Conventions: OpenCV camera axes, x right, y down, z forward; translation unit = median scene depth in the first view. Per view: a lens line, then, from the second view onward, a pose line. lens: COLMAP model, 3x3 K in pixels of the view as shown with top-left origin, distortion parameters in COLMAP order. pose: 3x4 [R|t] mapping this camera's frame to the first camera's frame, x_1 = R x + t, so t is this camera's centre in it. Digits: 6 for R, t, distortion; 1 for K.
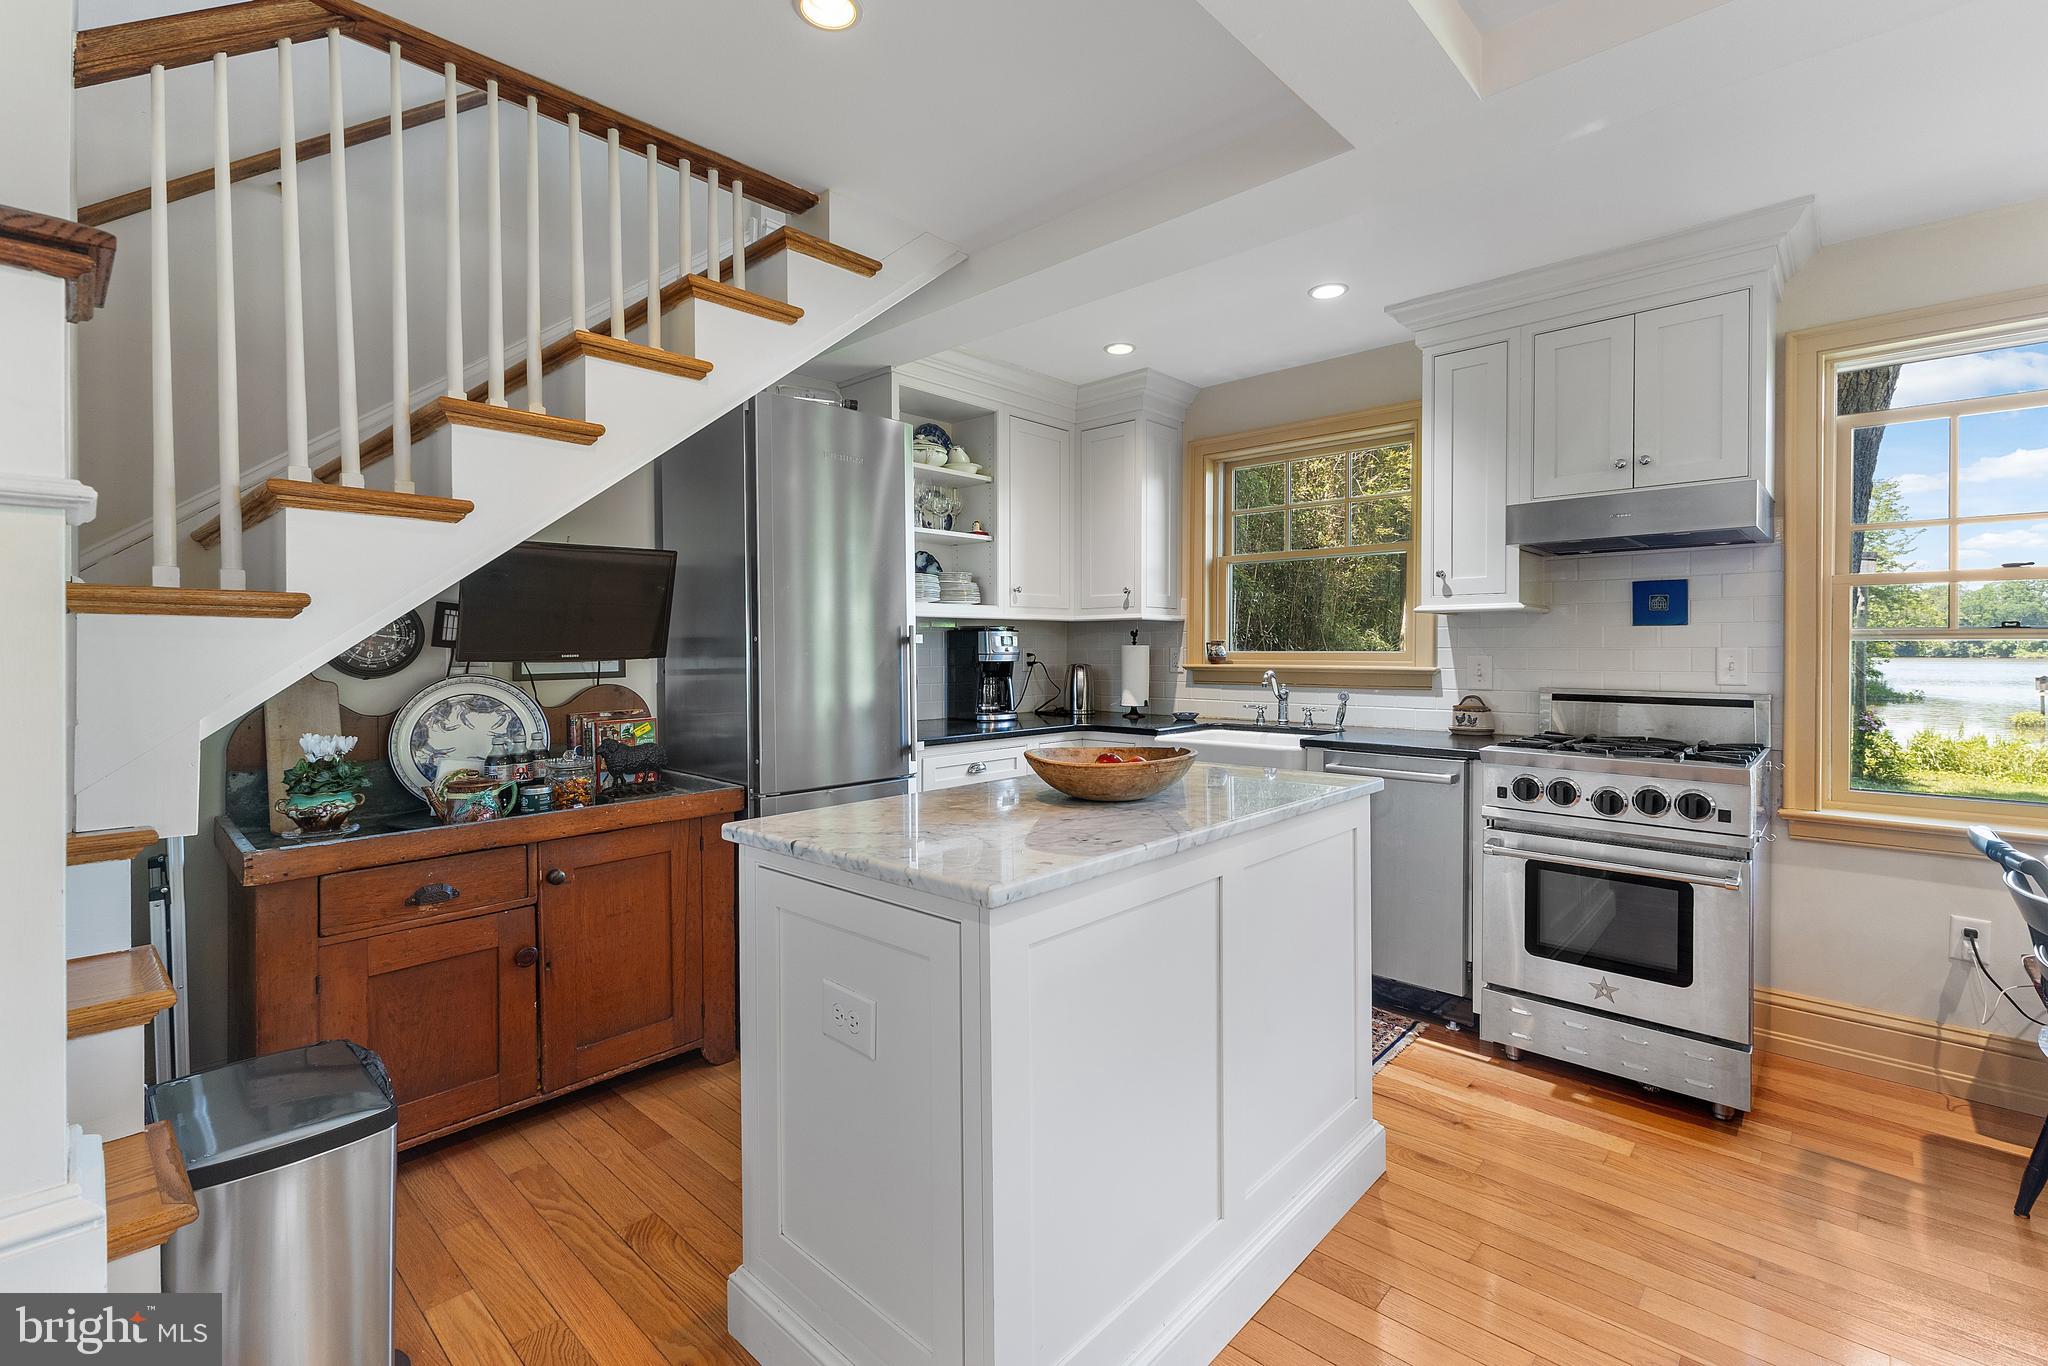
lens RADIAL K [[898.2, 0, 1024.9], [0, 898.2, 666.6], [0, 0, 1]] dist [0.012206, -0.002604]
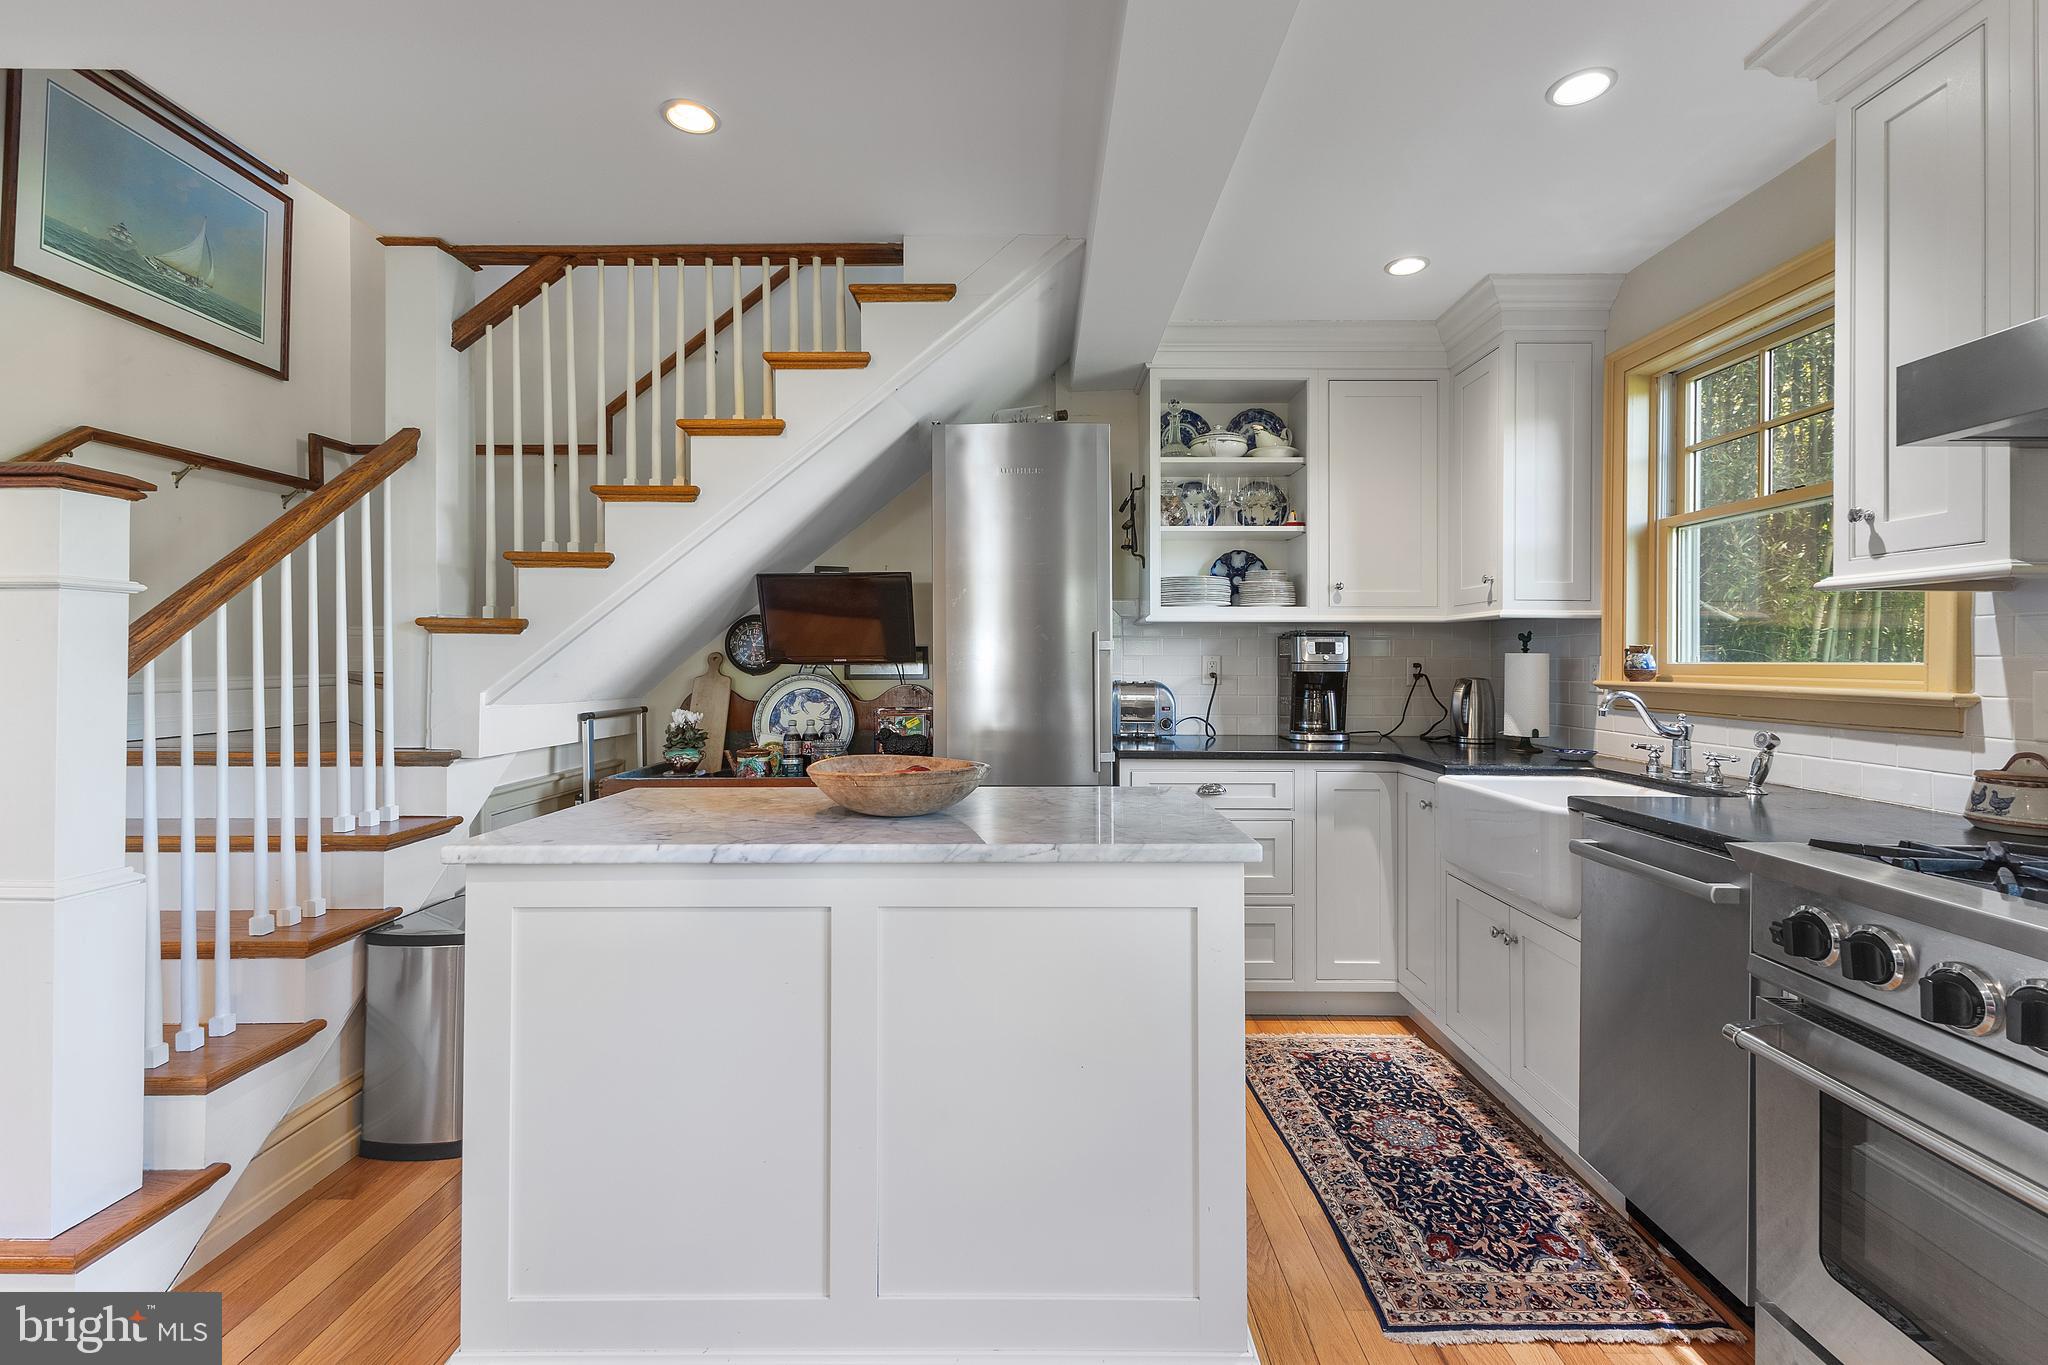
lens RADIAL K [[898.2, 0, 1028.8], [0, 898.2, 670.9], [0, 0, 1]] dist [0.012206, -0.002604]
pose [[0.677261, 0.013495, -0.735619, 0.579059], [-0.019490, 0.999810, 0.000398, -0.002399], [0.735484, 0.014067, 0.677396, 0.313026]]
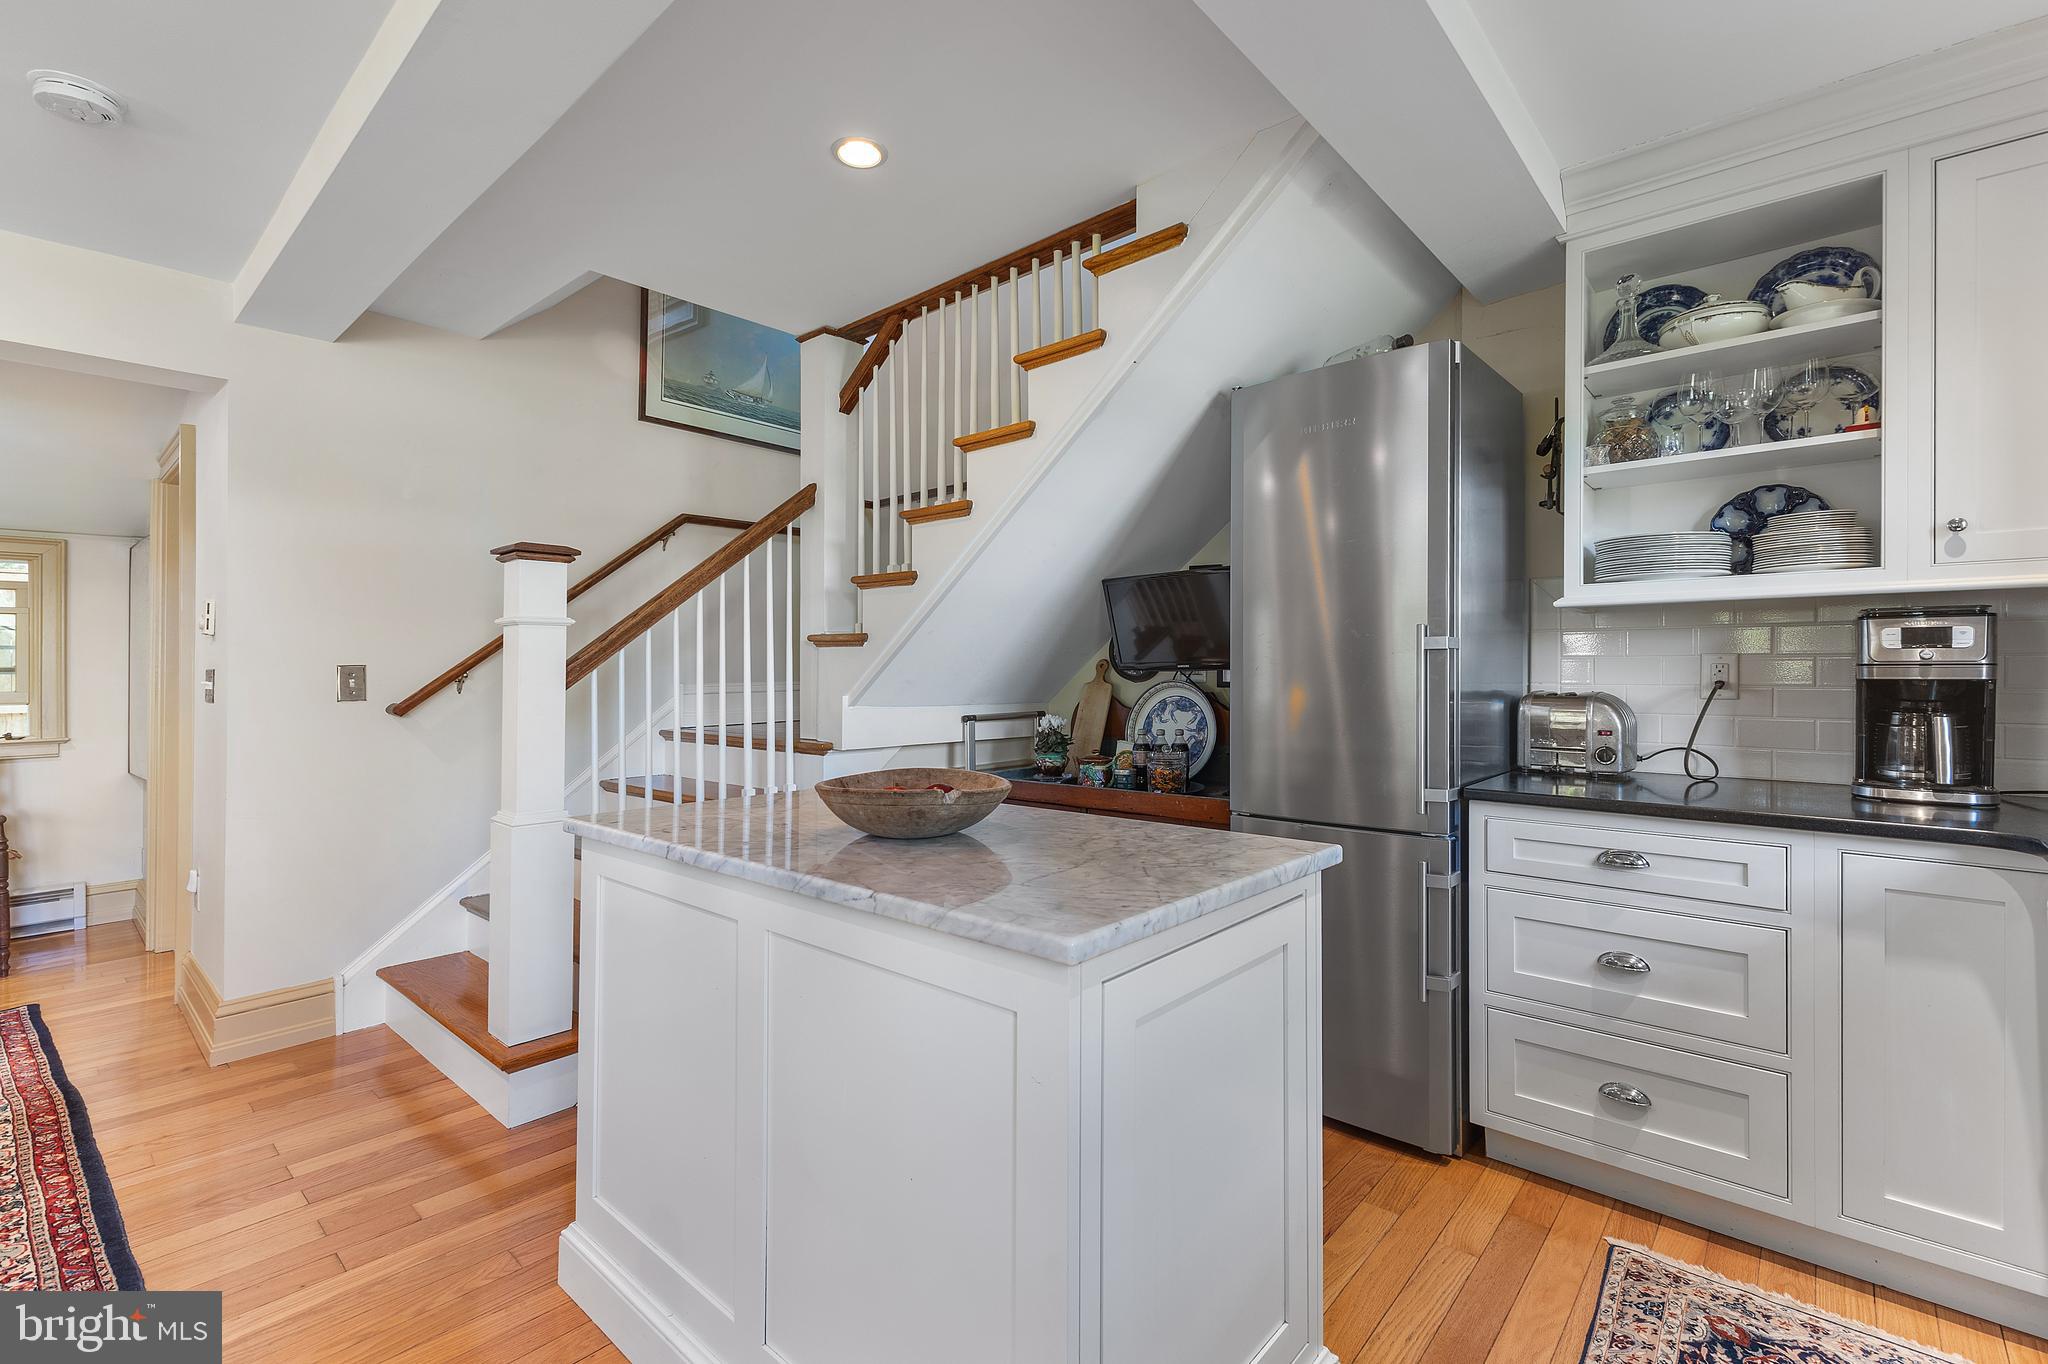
lens RADIAL K [[898.2, 0, 1020.3], [0, 898.2, 678.6], [0, 0, 1]] dist [0.012206, -0.002604]
pose [[0.022892, 0.015162, -0.999623, 0.629844], [-0.014245, 0.999788, 0.014839, -0.009637], [0.999636, 0.013900, 0.023103, 0.713511]]
